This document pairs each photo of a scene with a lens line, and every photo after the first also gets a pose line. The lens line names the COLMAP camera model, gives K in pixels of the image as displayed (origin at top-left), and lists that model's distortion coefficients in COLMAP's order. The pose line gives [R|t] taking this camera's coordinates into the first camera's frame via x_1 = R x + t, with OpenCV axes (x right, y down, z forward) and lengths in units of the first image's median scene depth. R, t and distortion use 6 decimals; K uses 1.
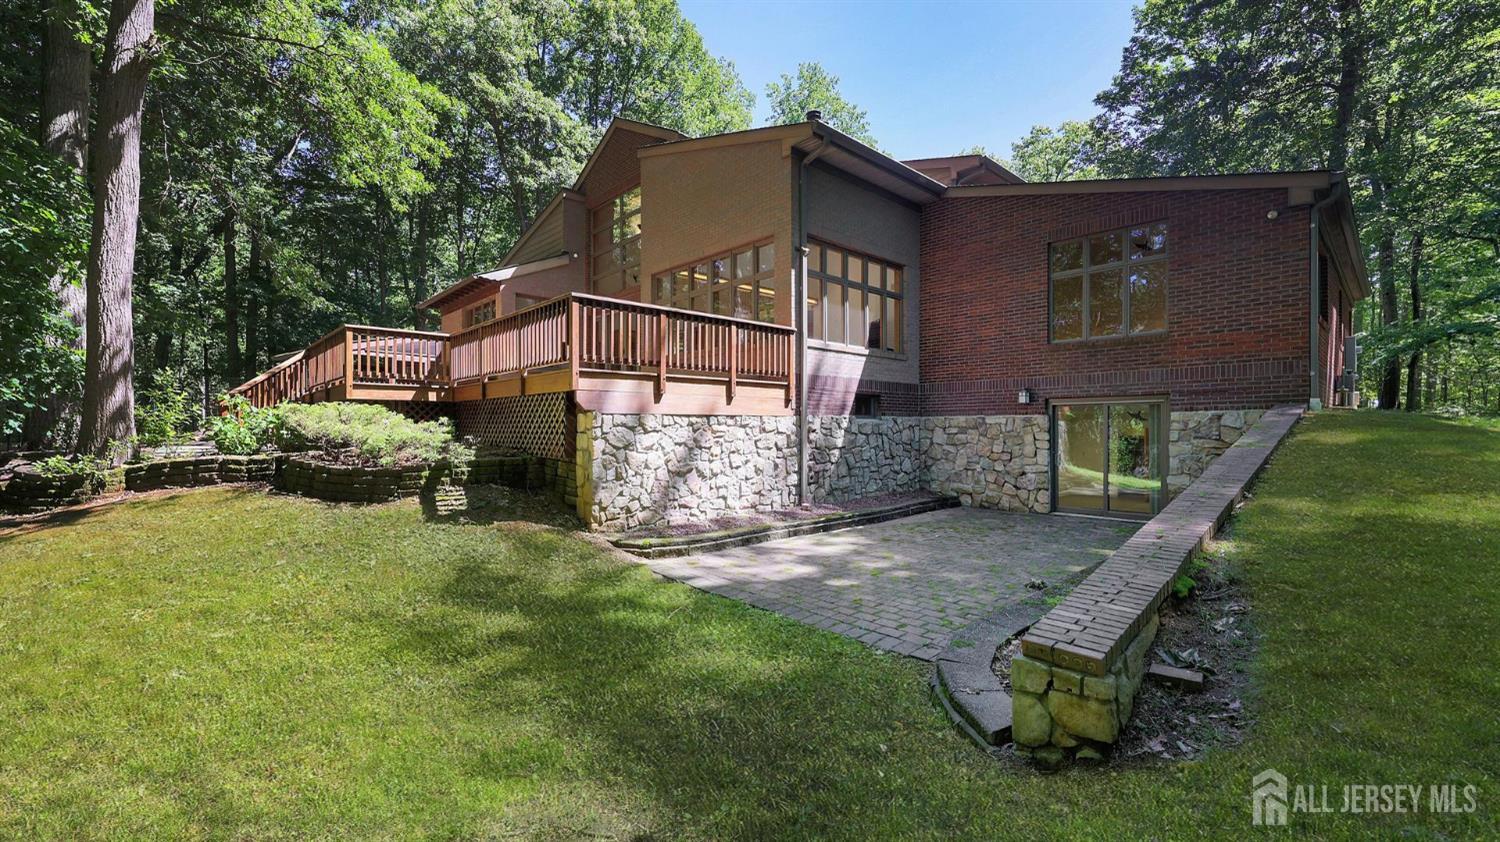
lens RADIAL K [[621.3, 0, 752.1], [0, 621.3, 424.7], [0, 0, 1]] dist [-0.002693, -0.000593]
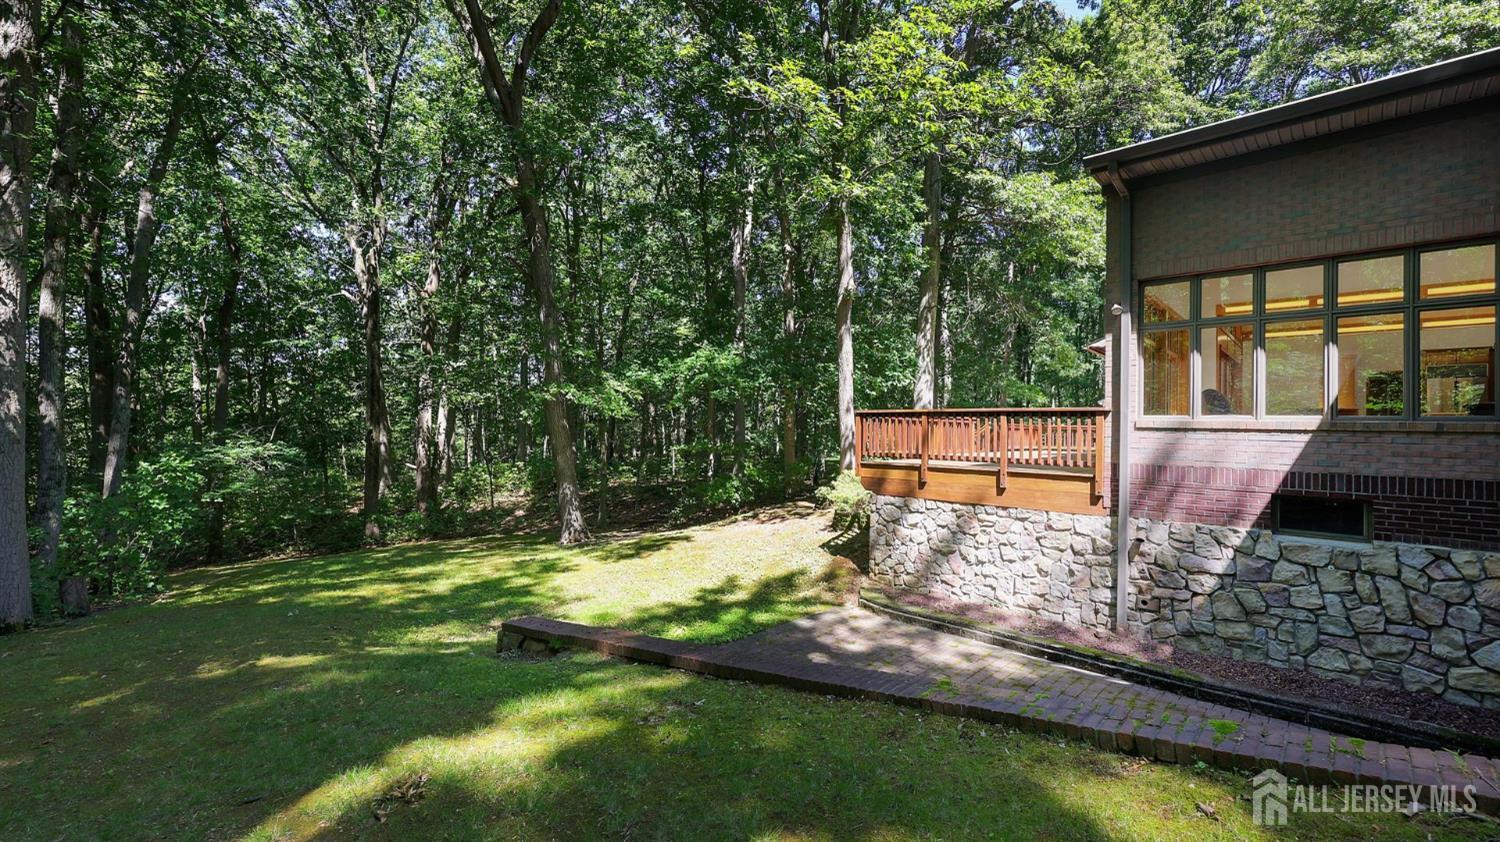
lens RADIAL K [[621.3, 0, 753.6], [0, 621.3, 416.3], [0, 0, 1]] dist [-0.002693, -0.000593]
pose [[0.034608, -0.017816, -0.999242, 0.877380], [-0.013400, 0.999743, -0.018289, -0.126122], [0.999311, 0.014023, 0.034361, 0.527562]]
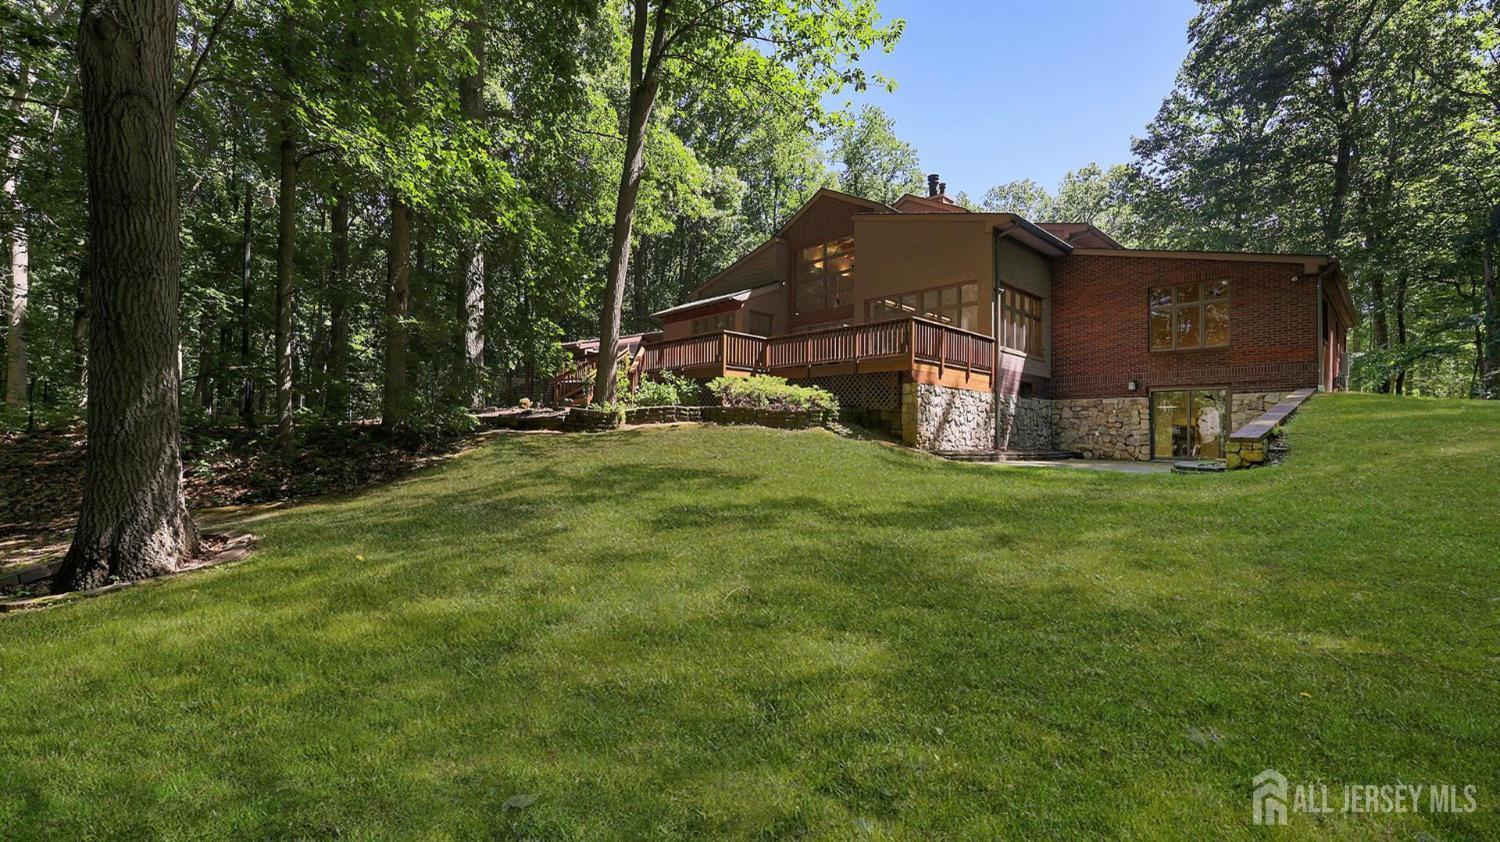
lens RADIAL K [[621.3, 0, 749.7], [0, 621.3, 414.2], [0, 0, 1]] dist [-0.002693, -0.000593]
pose [[0.999699, 0.022546, -0.009654, -0.558441], [-0.022854, 0.999189, -0.033155, 0.110717], [0.008899, 0.033366, 0.999404, -0.620682]]
